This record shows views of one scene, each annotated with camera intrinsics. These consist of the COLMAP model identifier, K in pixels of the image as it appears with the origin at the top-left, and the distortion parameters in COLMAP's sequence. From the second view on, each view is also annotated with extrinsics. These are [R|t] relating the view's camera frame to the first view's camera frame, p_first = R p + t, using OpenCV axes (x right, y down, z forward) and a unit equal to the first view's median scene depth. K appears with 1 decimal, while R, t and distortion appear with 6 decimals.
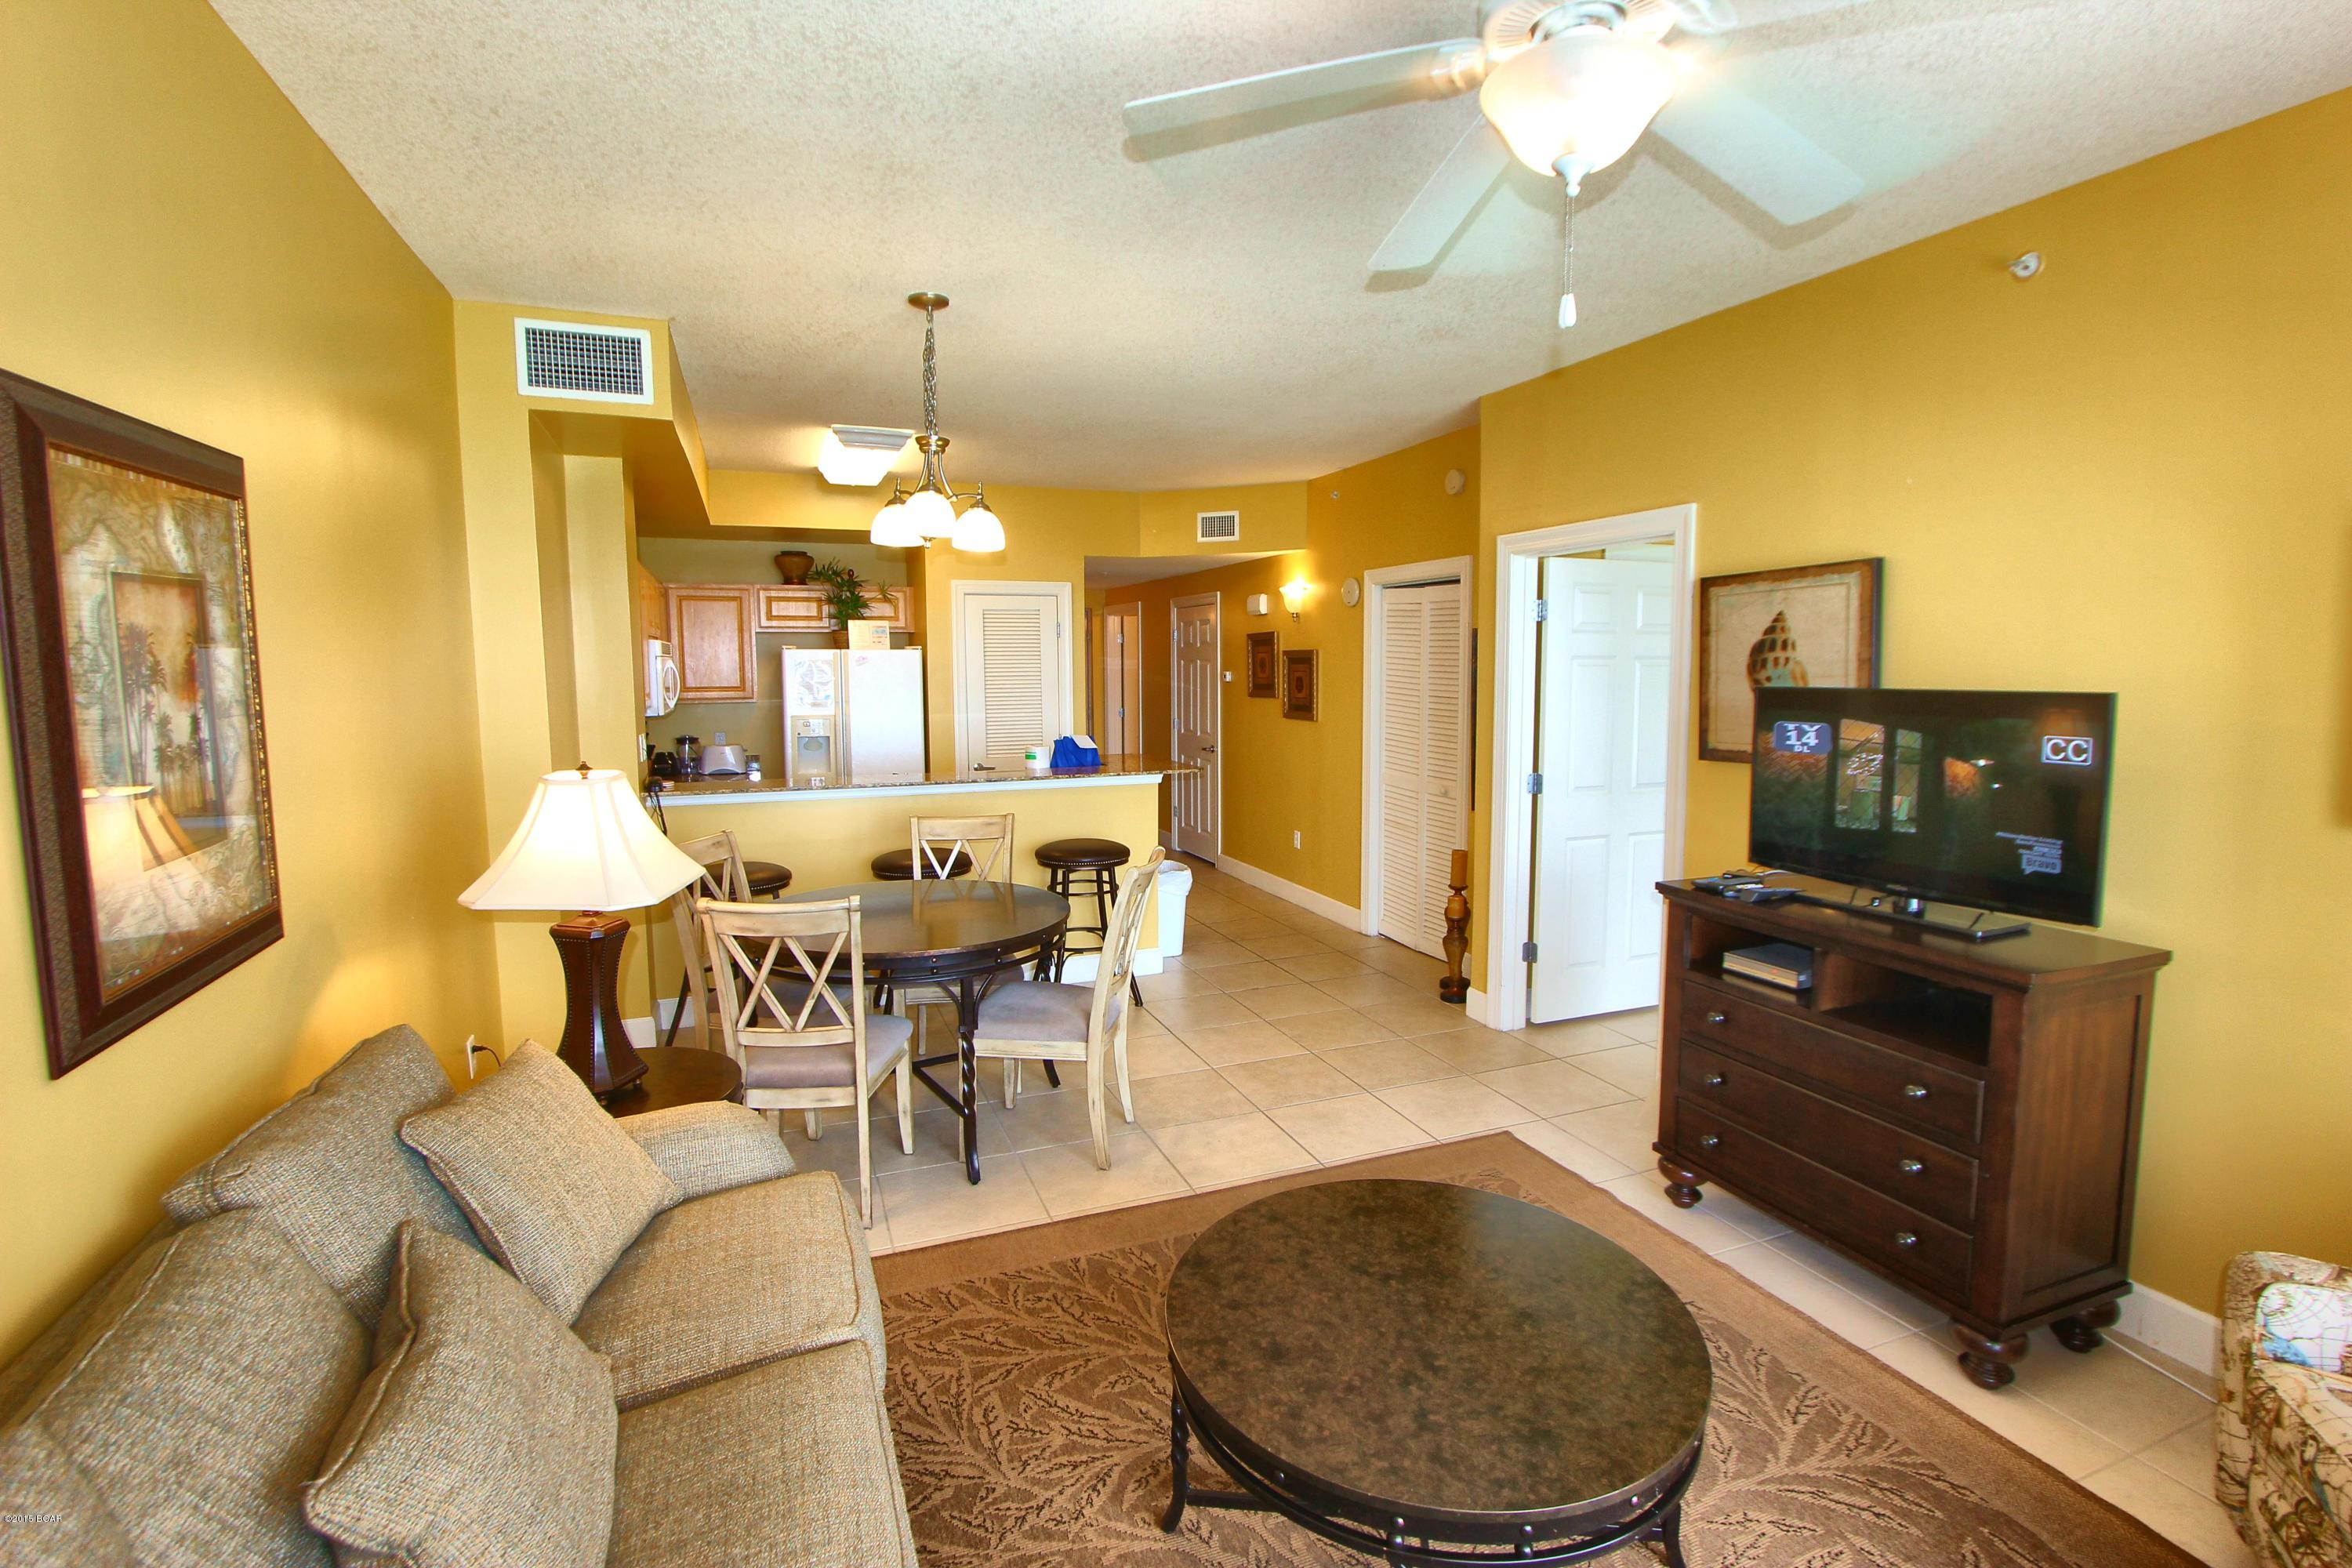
lens RADIAL K [[1073.4, 0, 1192.0], [0, 1073.4, 763.7], [0, 0, 1]] dist [-0.020697, 0.003829]
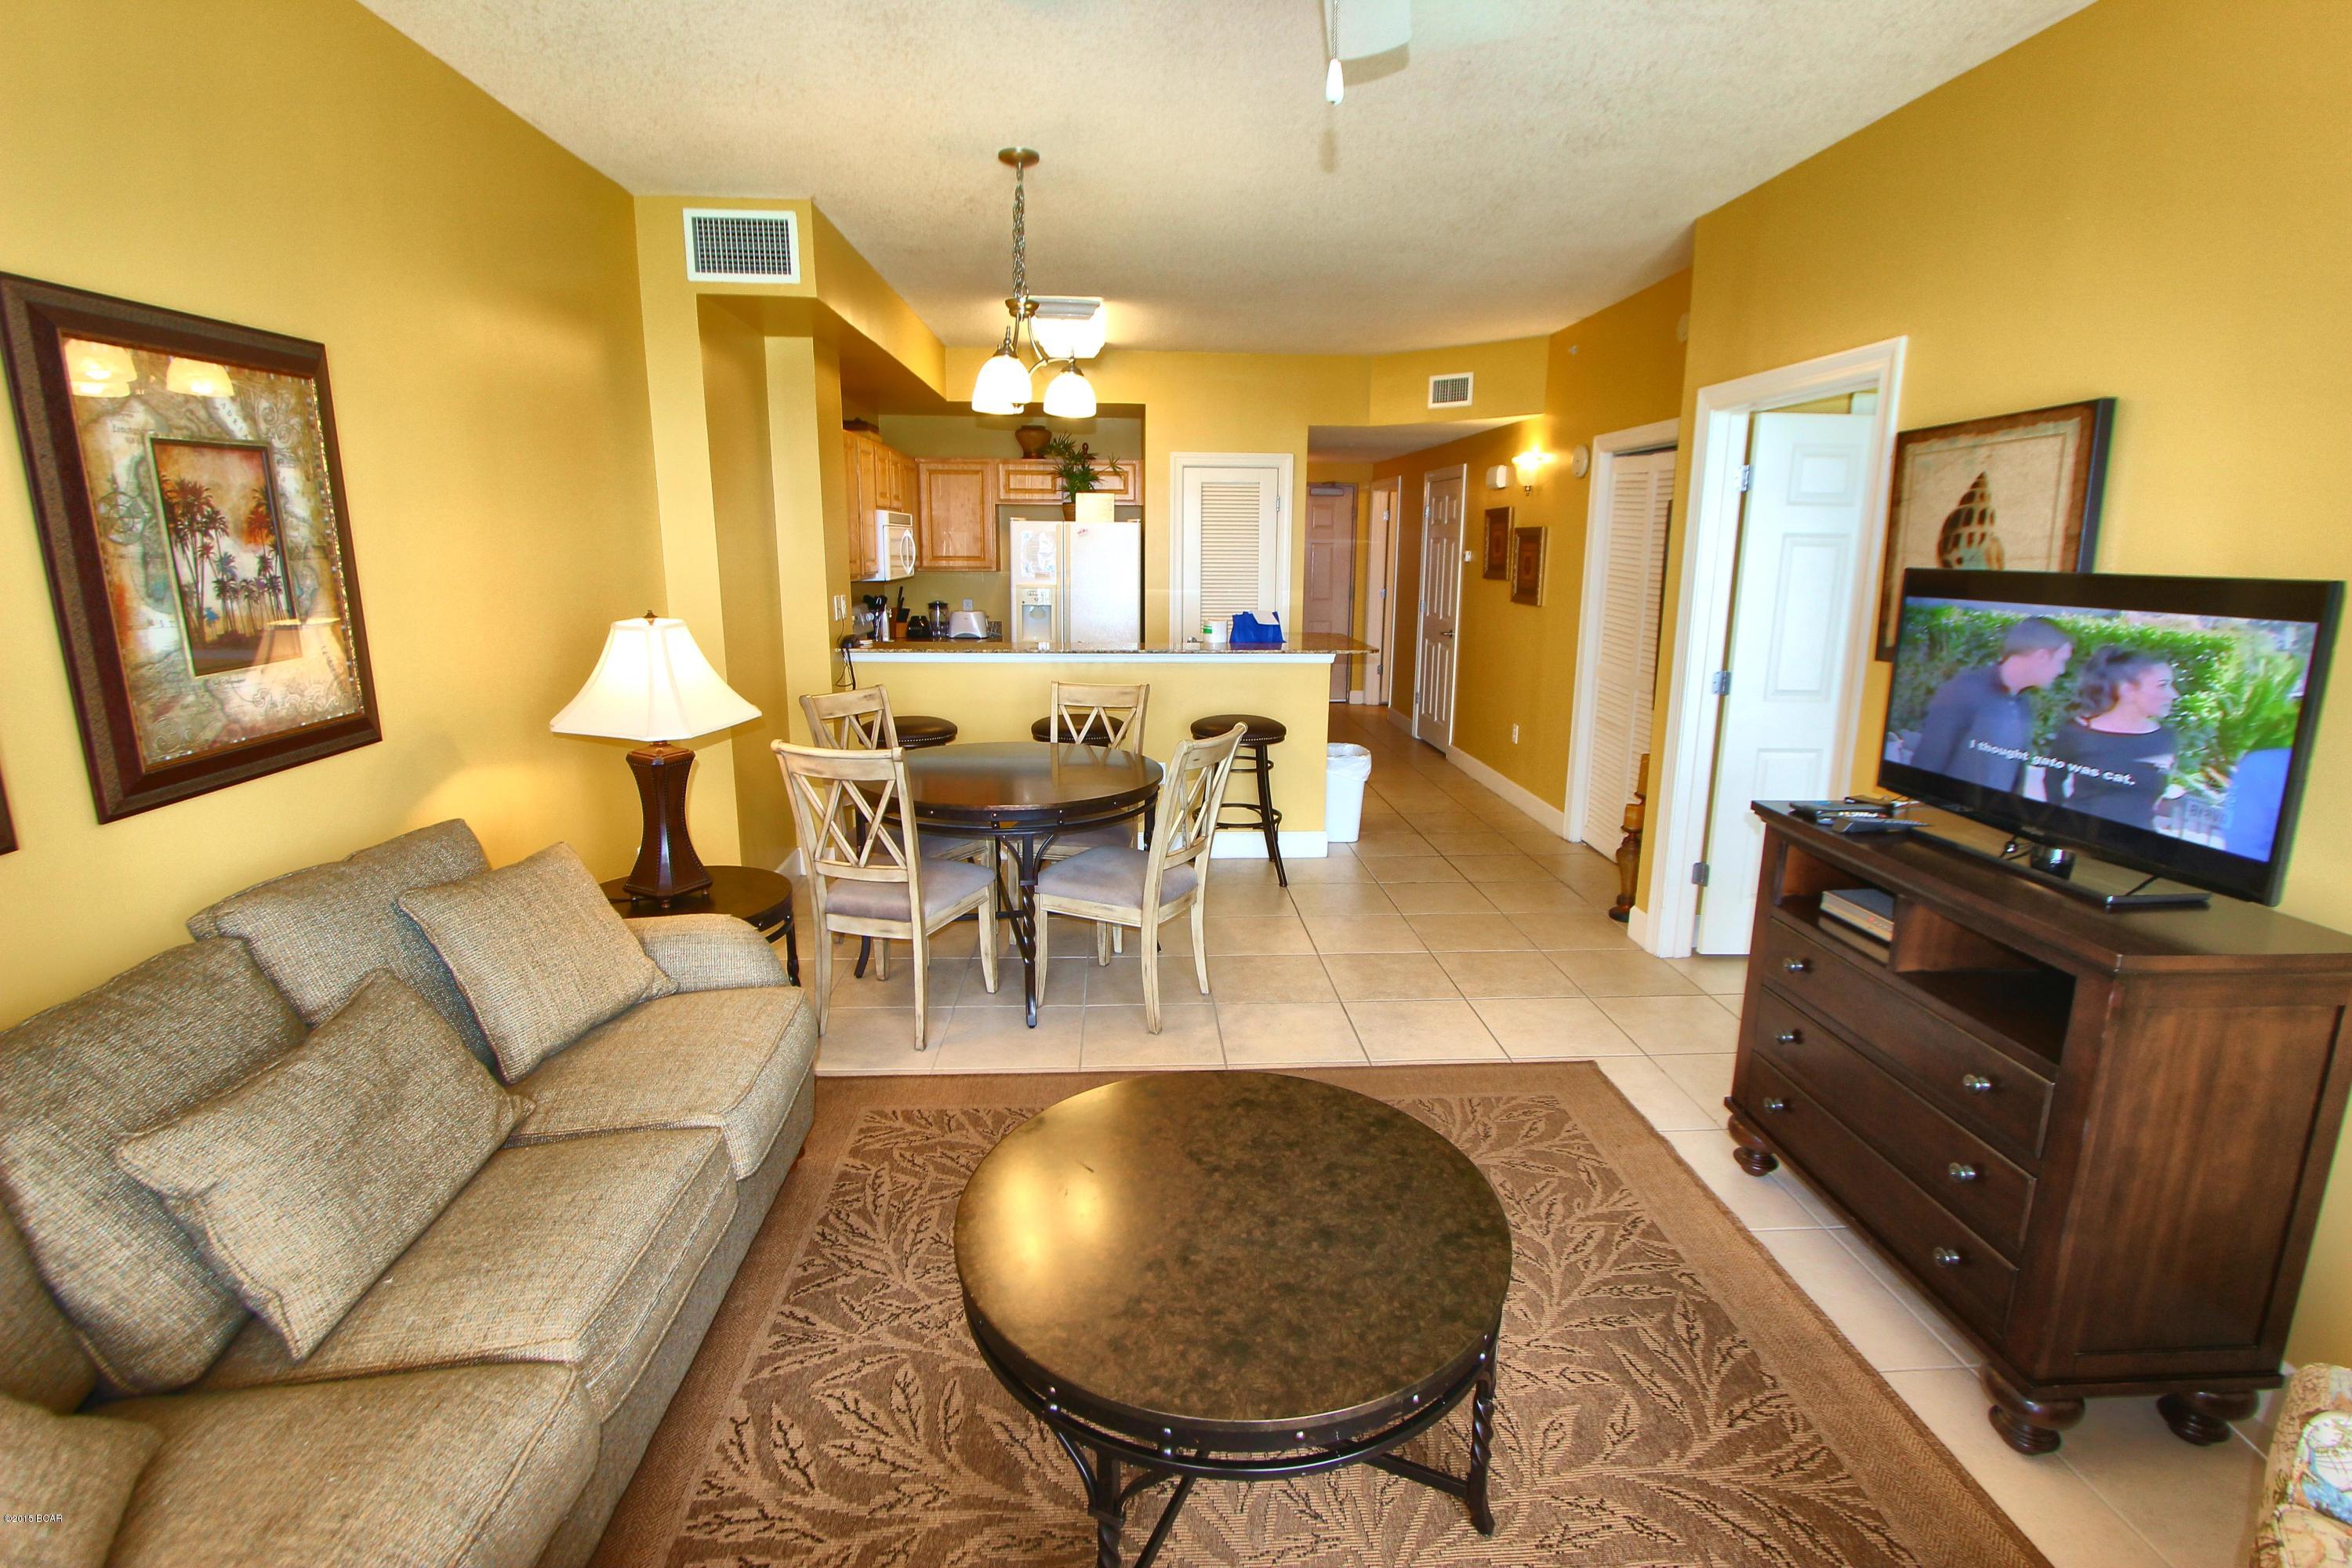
lens RADIAL K [[1073.4, 0, 1195.2], [0, 1073.4, 762.2], [0, 0, 1]] dist [-0.020697, 0.003829]
pose [[0.949710, 0.075737, -0.303835, 0.275761], [-0.042936, 0.992641, 0.113229, 0.003899], [0.310175, -0.094489, 0.945972, 0.071446]]
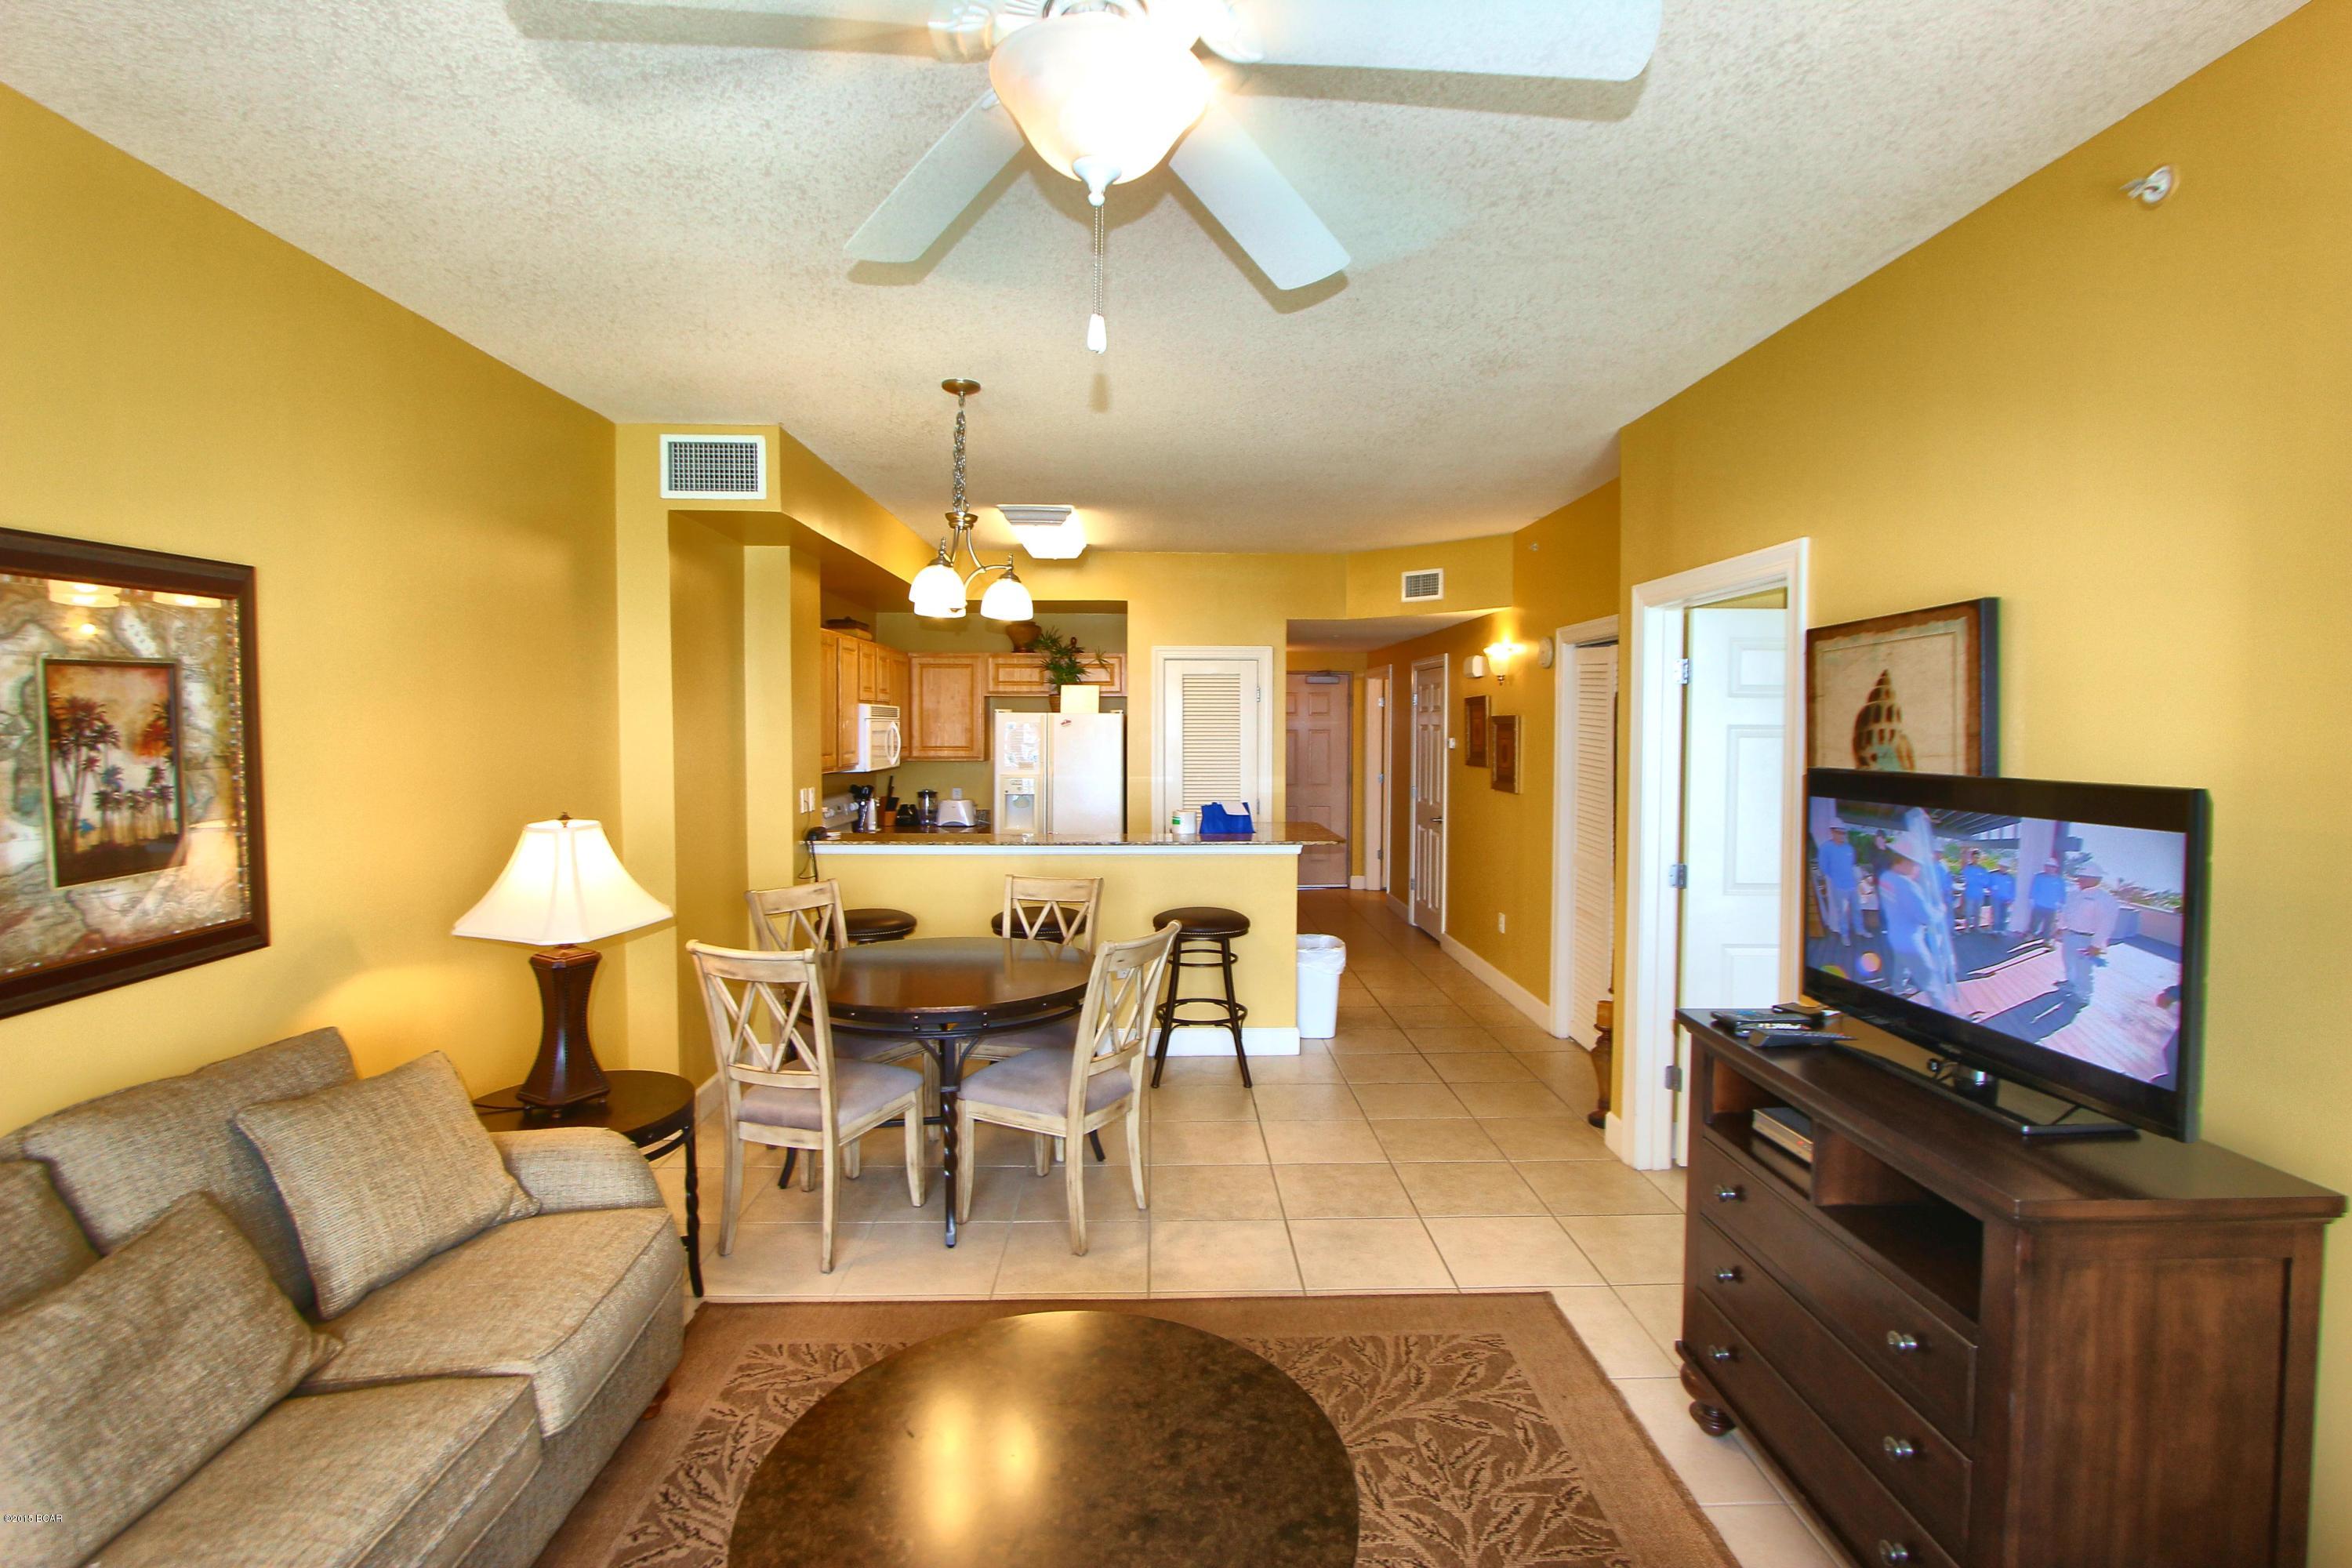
lens RADIAL K [[1073.4, 0, 1195.6], [0, 1073.4, 764.5], [0, 0, 1]] dist [-0.020697, 0.003829]
pose [[0.940373, 0.019732, -0.339572, 0.371239], [-0.038847, 0.998014, -0.049586, -0.018912], [0.337919, 0.059821, 0.939272, 0.119618]]
